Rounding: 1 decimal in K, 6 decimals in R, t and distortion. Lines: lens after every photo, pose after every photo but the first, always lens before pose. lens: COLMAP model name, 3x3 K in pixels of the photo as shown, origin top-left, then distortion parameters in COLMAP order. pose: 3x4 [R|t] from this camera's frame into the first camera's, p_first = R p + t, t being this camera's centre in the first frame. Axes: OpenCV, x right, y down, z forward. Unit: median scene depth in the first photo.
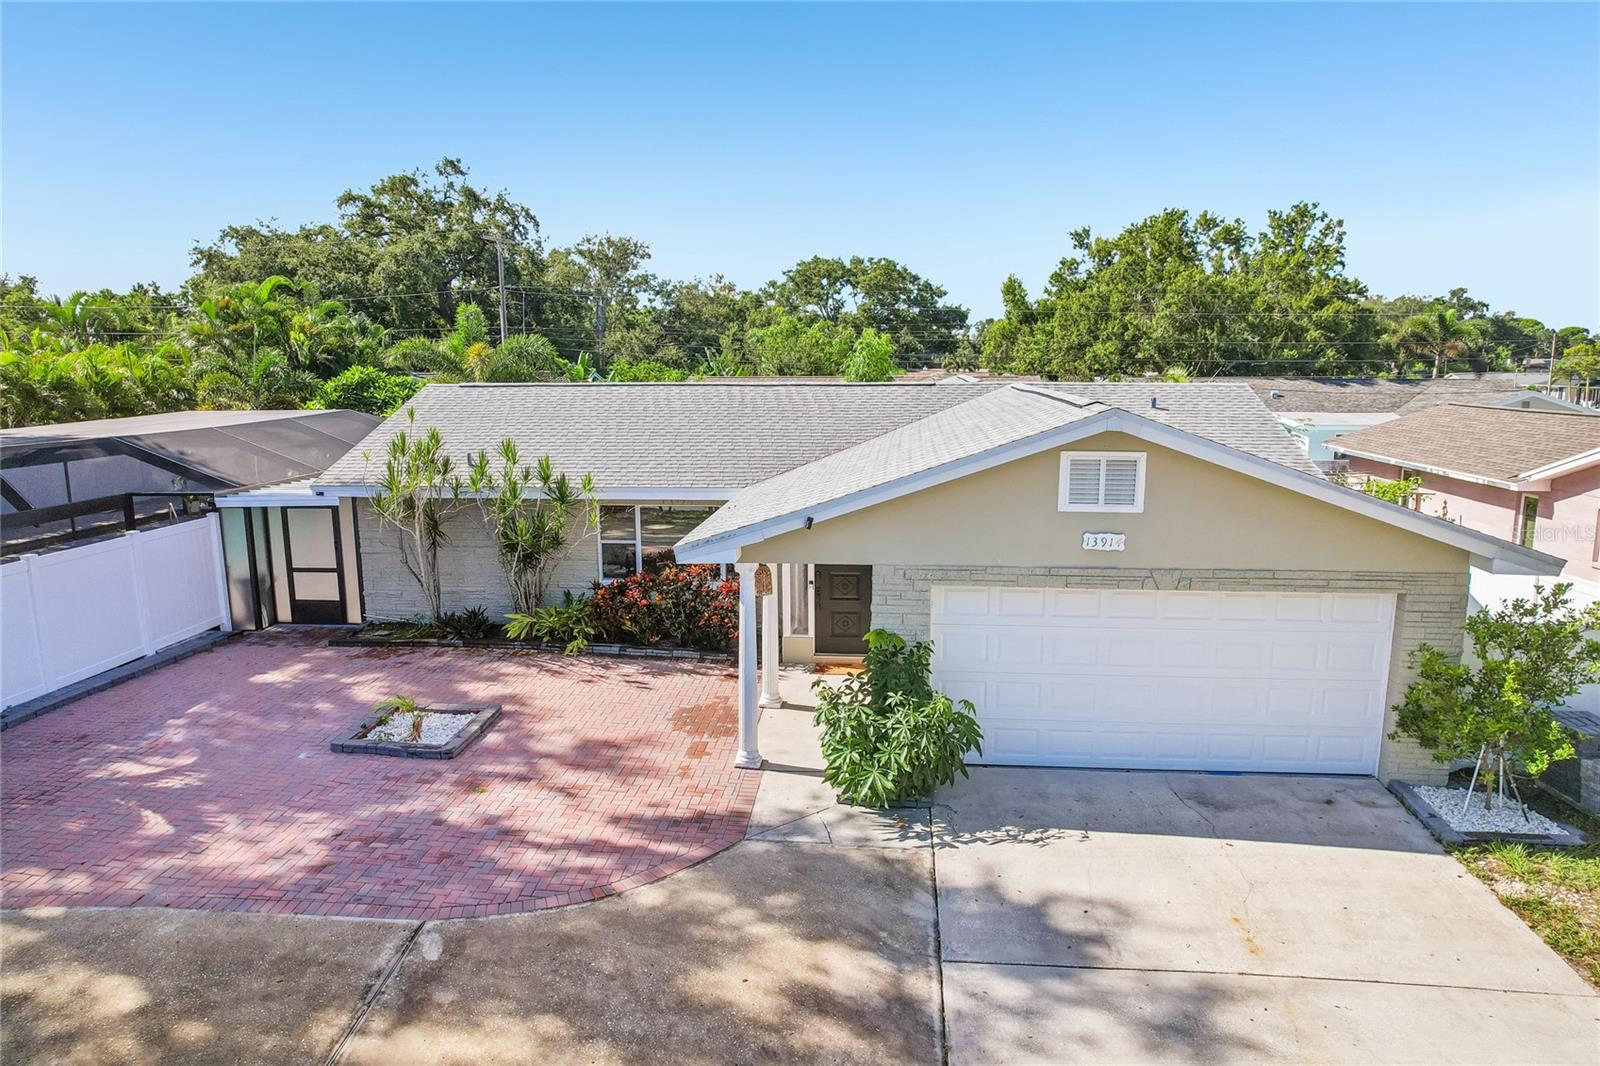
lens RADIAL K [[1024.9, 0, 800.0], [0, 1024.9, 532.8], [0, 0, 1]] dist [-0.073822, 0.062609]
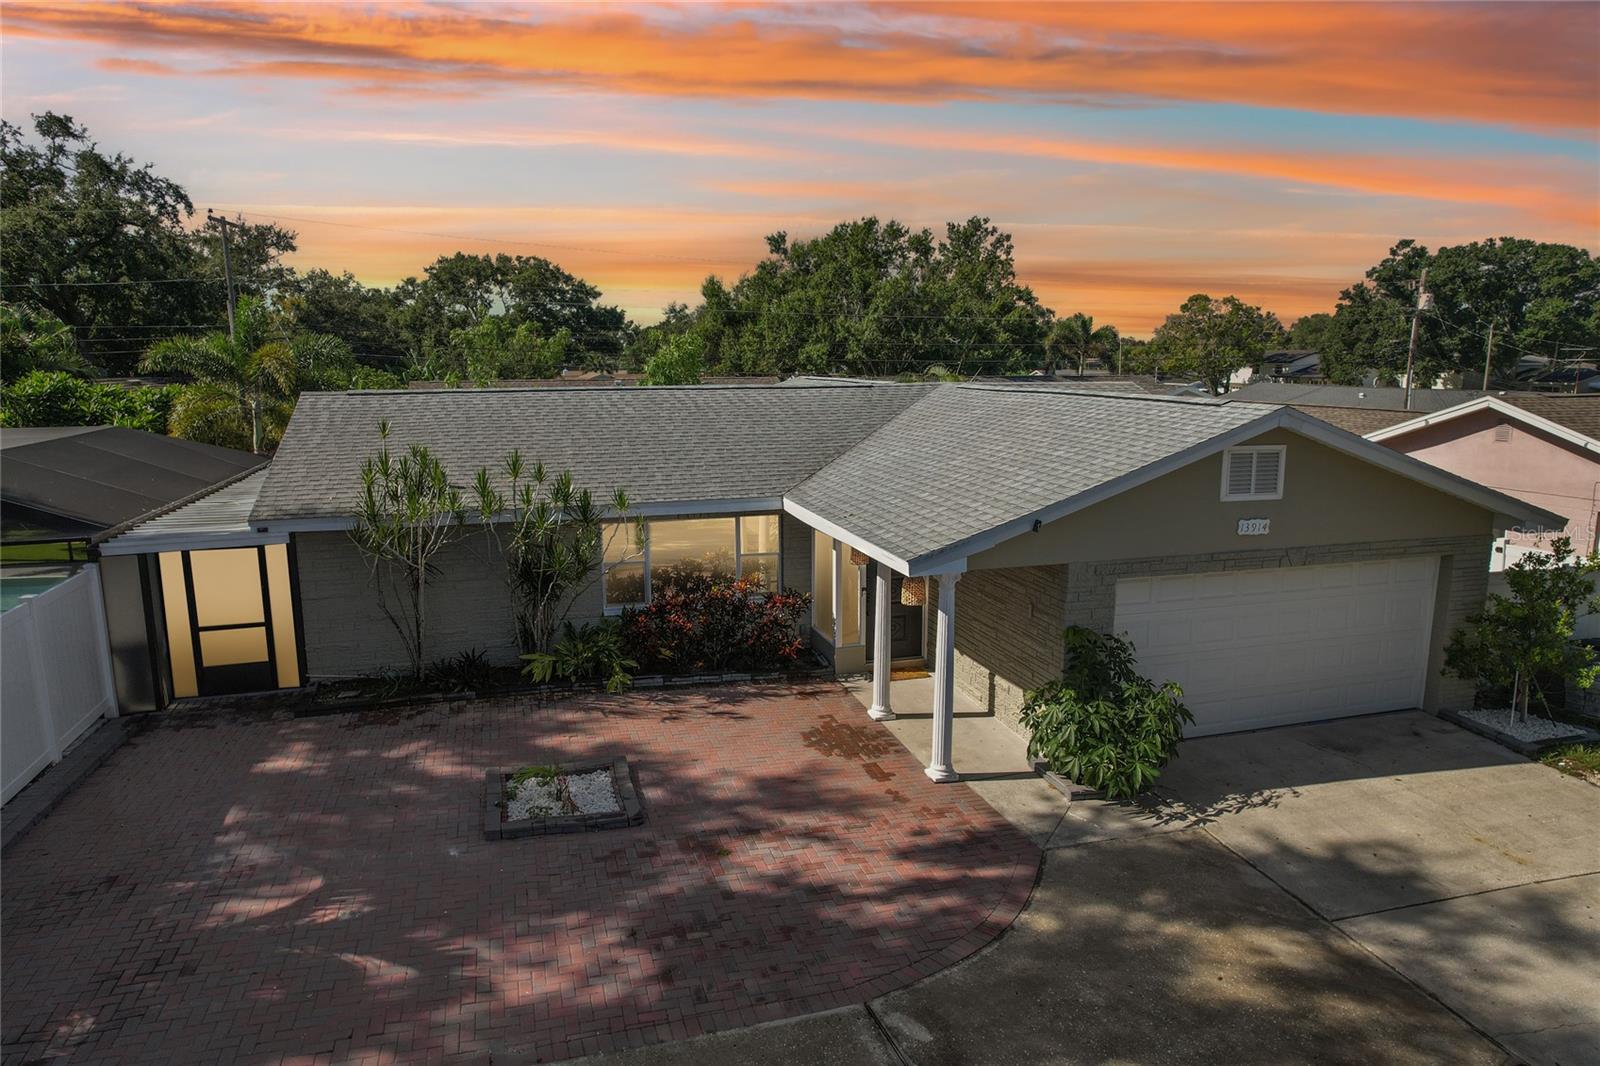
lens RADIAL K [[1024.9, 0, 799.3], [0, 1024.9, 535.2], [0, 0, 1]] dist [-0.073822, 0.062609]
pose [[0.929411, -0.062952, 0.363638, -0.446444], [0.062655, 0.997955, 0.012625, -0.021531], [-0.363689, 0.011050, 0.931455, 0.122742]]
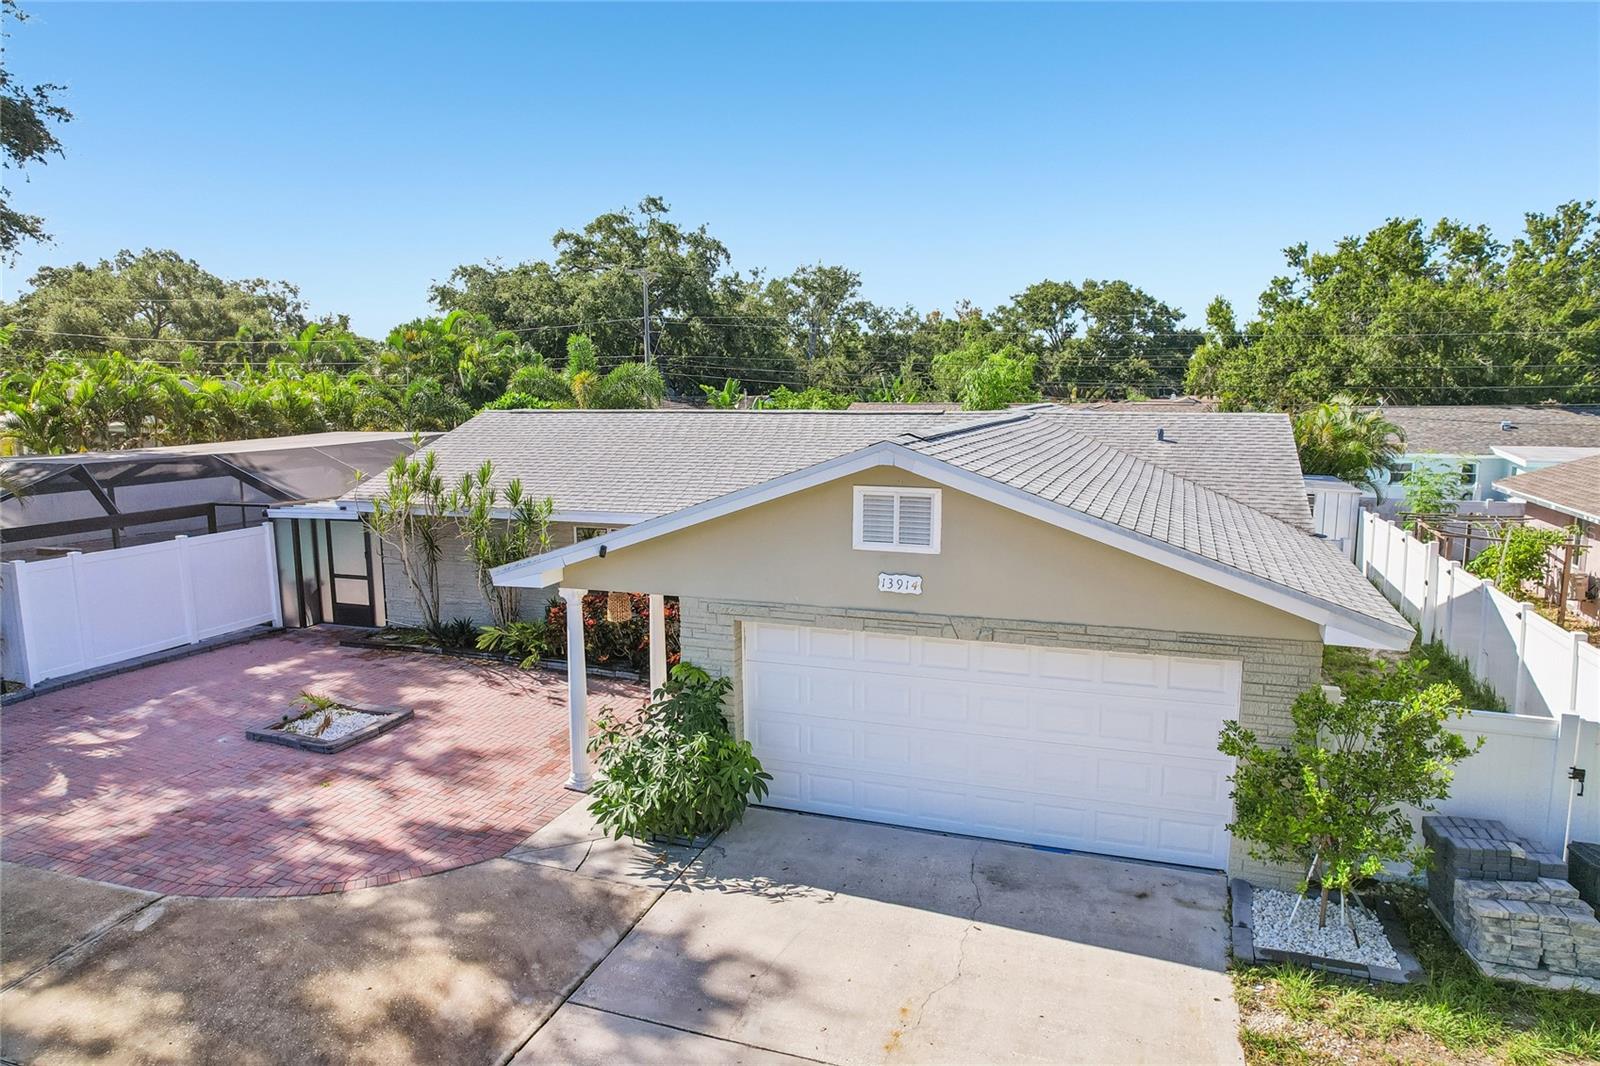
lens RADIAL K [[1024.9, 0, 798.9], [0, 1024.9, 531.8], [0, 0, 1]] dist [-0.073822, 0.062609]
pose [[0.967456, 0.034211, -0.250717, 0.351223], [-0.040547, 0.998974, -0.020151, -0.012758], [0.249770, 0.029661, 0.967851, 0.057223]]
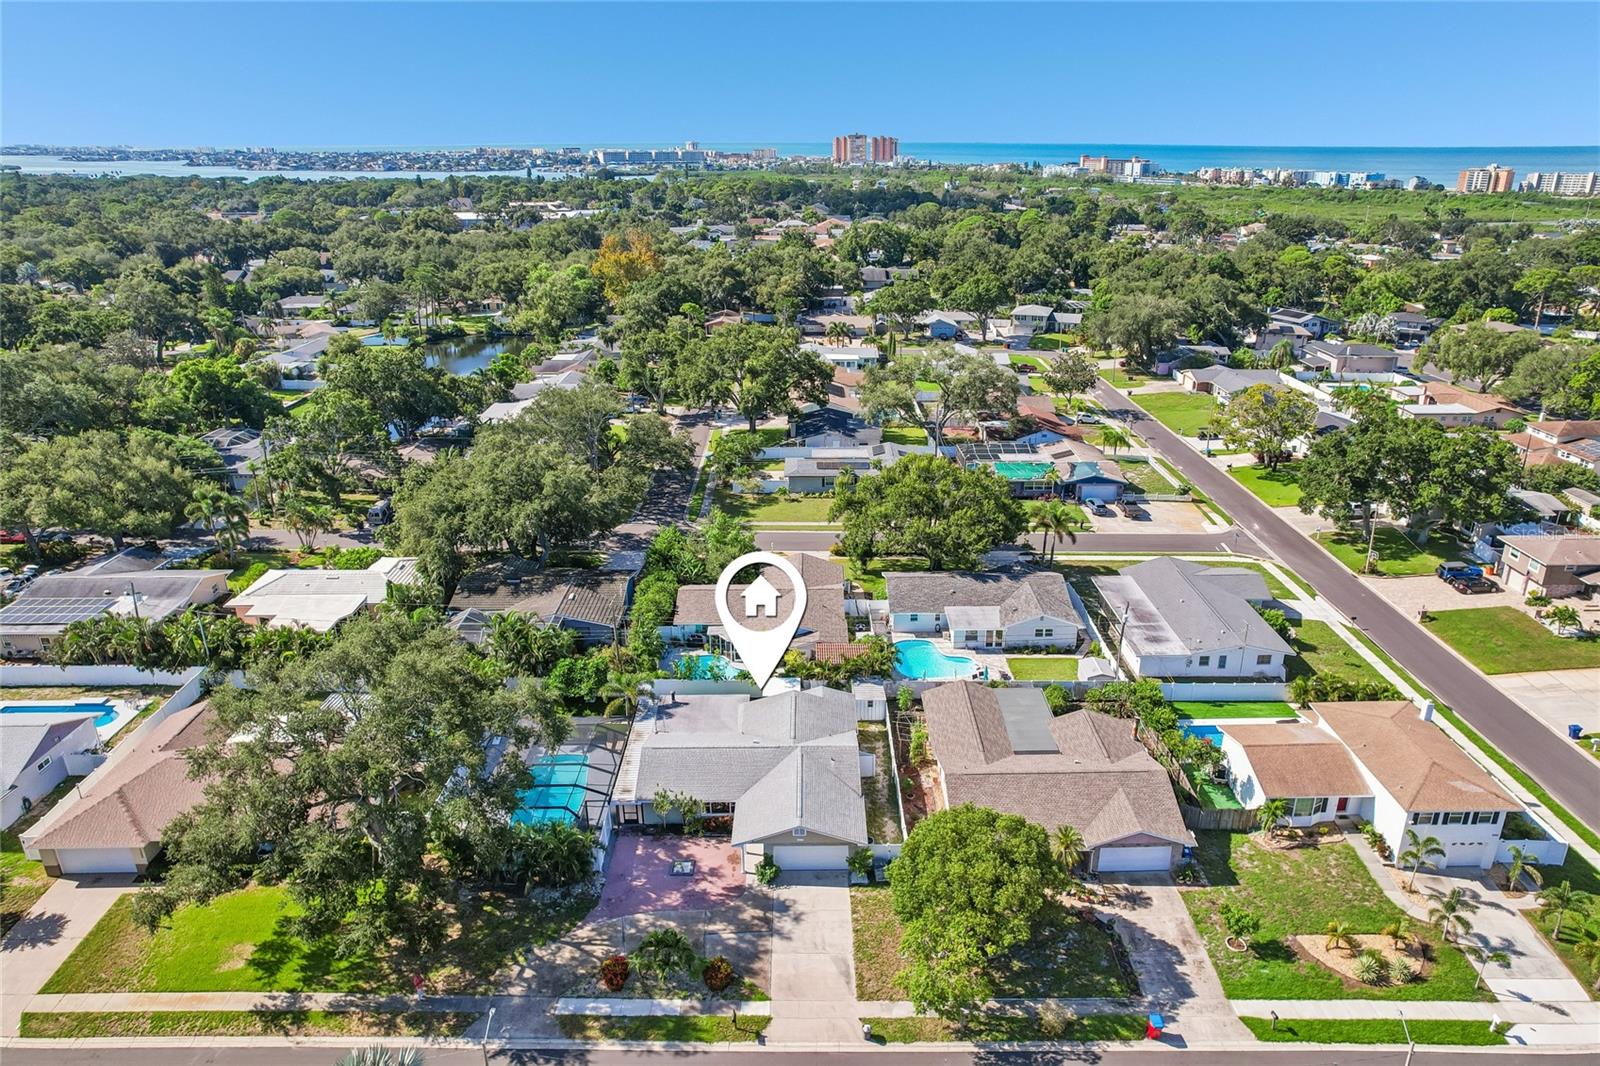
lens RADIAL K [[1024.9, 0, 794.2], [0, 1024.9, 535.5], [0, 0, 1]] dist [-0.073822, 0.062609]
pose [[0.996028, -0.048353, 0.074766, -0.076175], [0.032515, 0.979230, 0.200127, -2.394143], [-0.082889, -0.196901, 0.976913, -3.677508]]
